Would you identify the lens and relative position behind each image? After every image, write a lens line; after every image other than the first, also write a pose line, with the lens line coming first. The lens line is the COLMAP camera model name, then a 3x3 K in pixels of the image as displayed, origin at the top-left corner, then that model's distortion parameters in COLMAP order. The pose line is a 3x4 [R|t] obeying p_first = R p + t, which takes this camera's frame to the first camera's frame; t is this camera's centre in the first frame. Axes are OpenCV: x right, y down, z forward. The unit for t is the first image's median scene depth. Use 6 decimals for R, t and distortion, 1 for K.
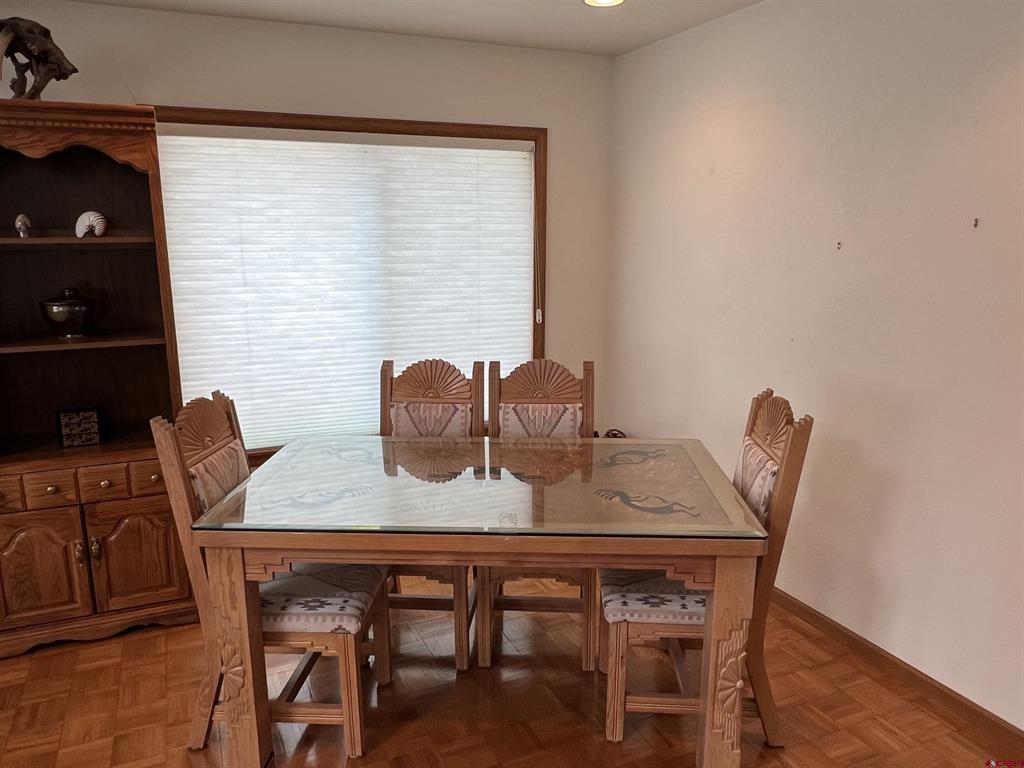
lens RADIAL K [[749.4, 0, 509.0], [0, 749.4, 394.7], [0, 0, 1]] dist [-0.003280, -0.005786]
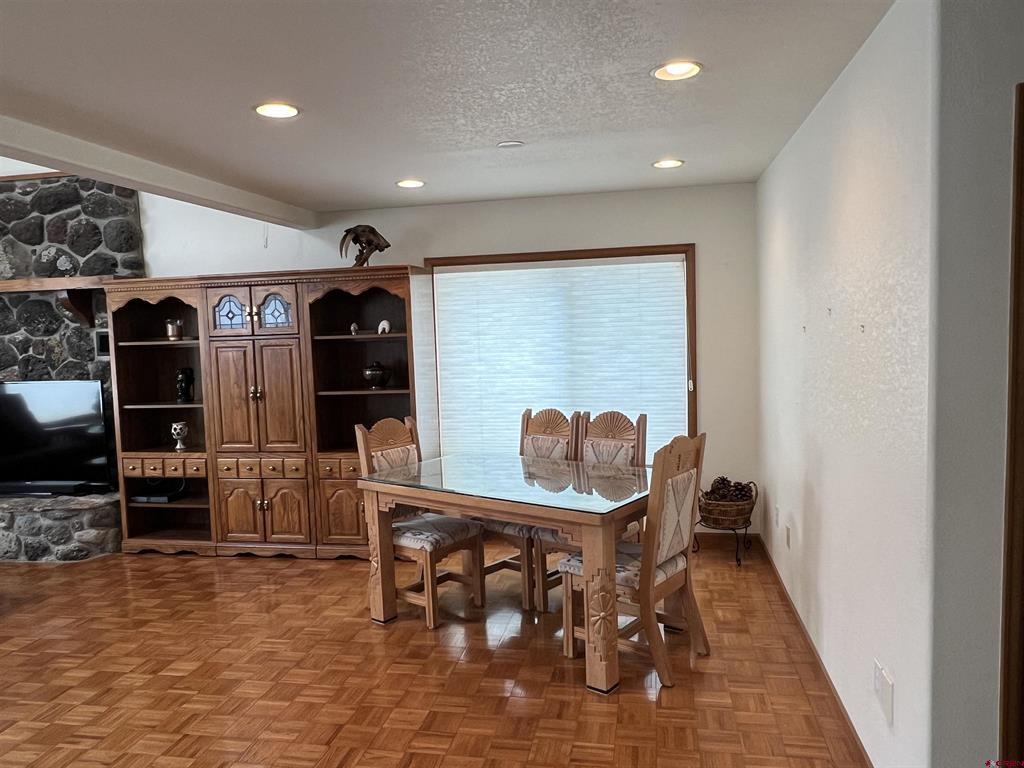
lens RADIAL K [[749.4, 0, 511.1], [0, 749.4, 385.9], [0, 0, 1]] dist [-0.003280, -0.005786]
pose [[0.817821, 0.018636, -0.575171, 0.725135], [-0.088376, 0.991687, -0.093528, 0.057842], [0.568646, 0.127320, 0.812669, -0.289554]]
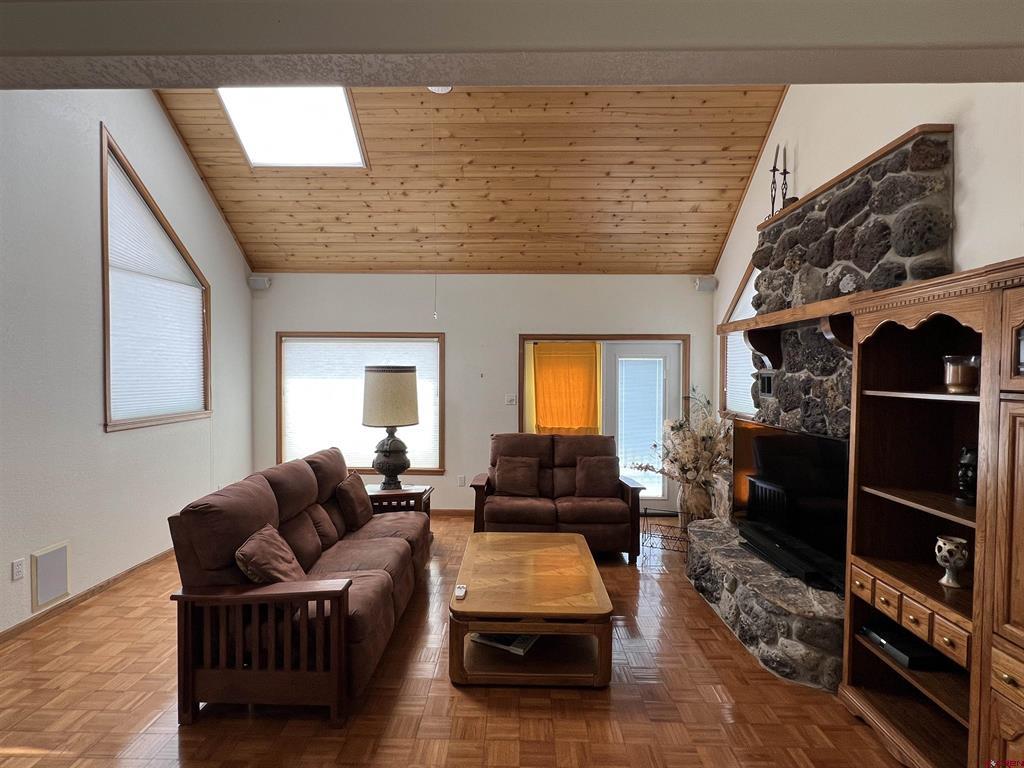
lens RADIAL K [[522.3, 0, 505.7], [0, 522.3, 384.1], [0, 0, 1]] dist [-0.001406, 0.001604]
pose [[-0.440552, 0.013964, -0.897618, -0.109849], [-0.195774, 0.974319, 0.111243, -0.126024], [0.876120, 0.224739, -0.426505, 0.498147]]
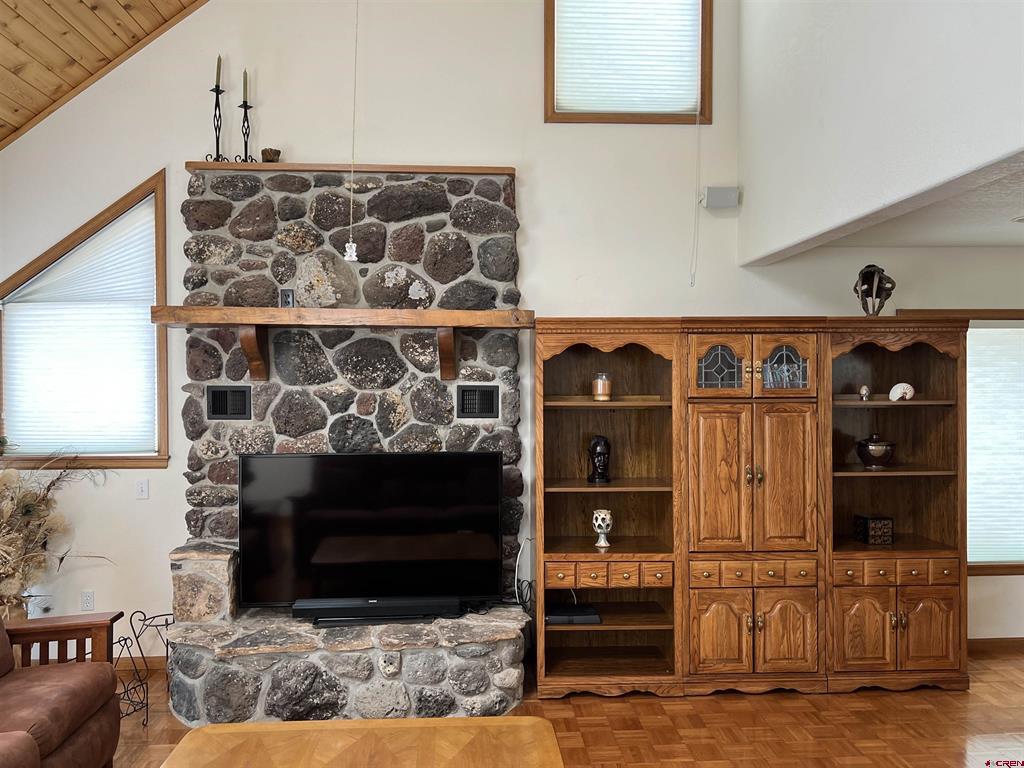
lens RADIAL K [[748.2, 0, 508.1], [0, 748.2, 388.8], [0, 0, 1]] dist [0.042024, -0.029728]
pose [[0.931428, 0.001618, -0.363921, -0.707963], [-0.073484, 0.980228, -0.183719, 0.094071], [0.356429, 0.197863, 0.913131, -0.615429]]
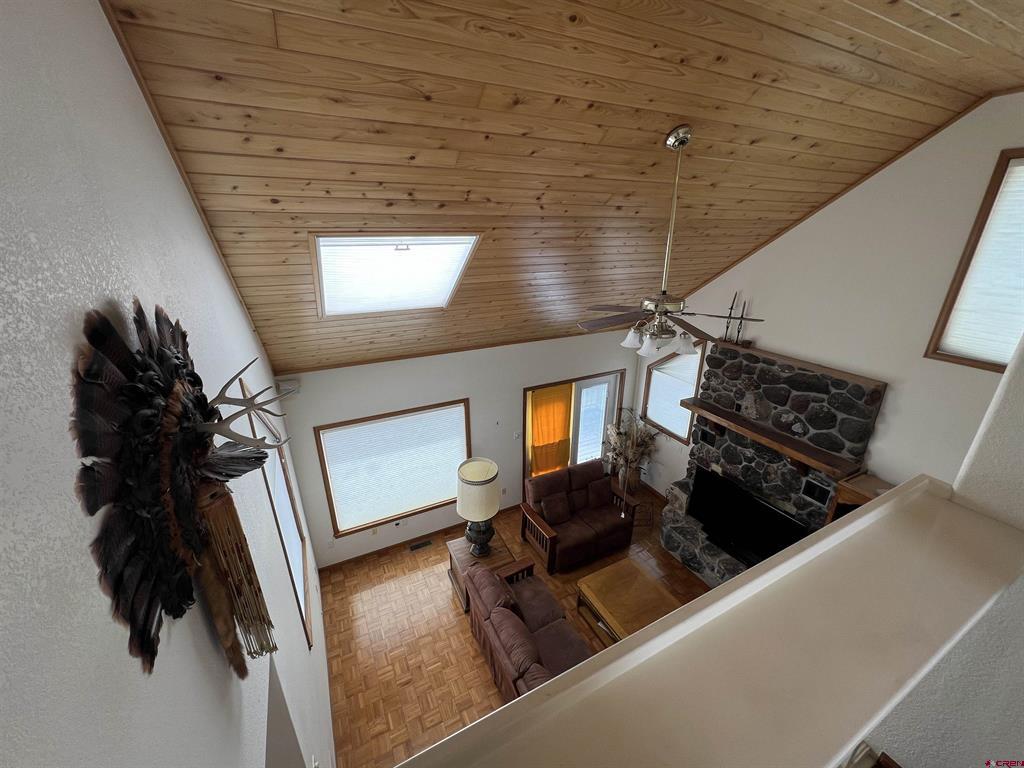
lens RADIAL K [[408.3, 0, 515.4], [0, 408.3, 389.6], [0, 0, 1]] dist [0.002764, 0.000120]
pose [[0.045734, 0.365958, -0.929507, -0.069732], [-0.214583, 0.912358, 0.348649, -0.787882], [0.975634, 0.183511, 0.120254, -0.639190]]
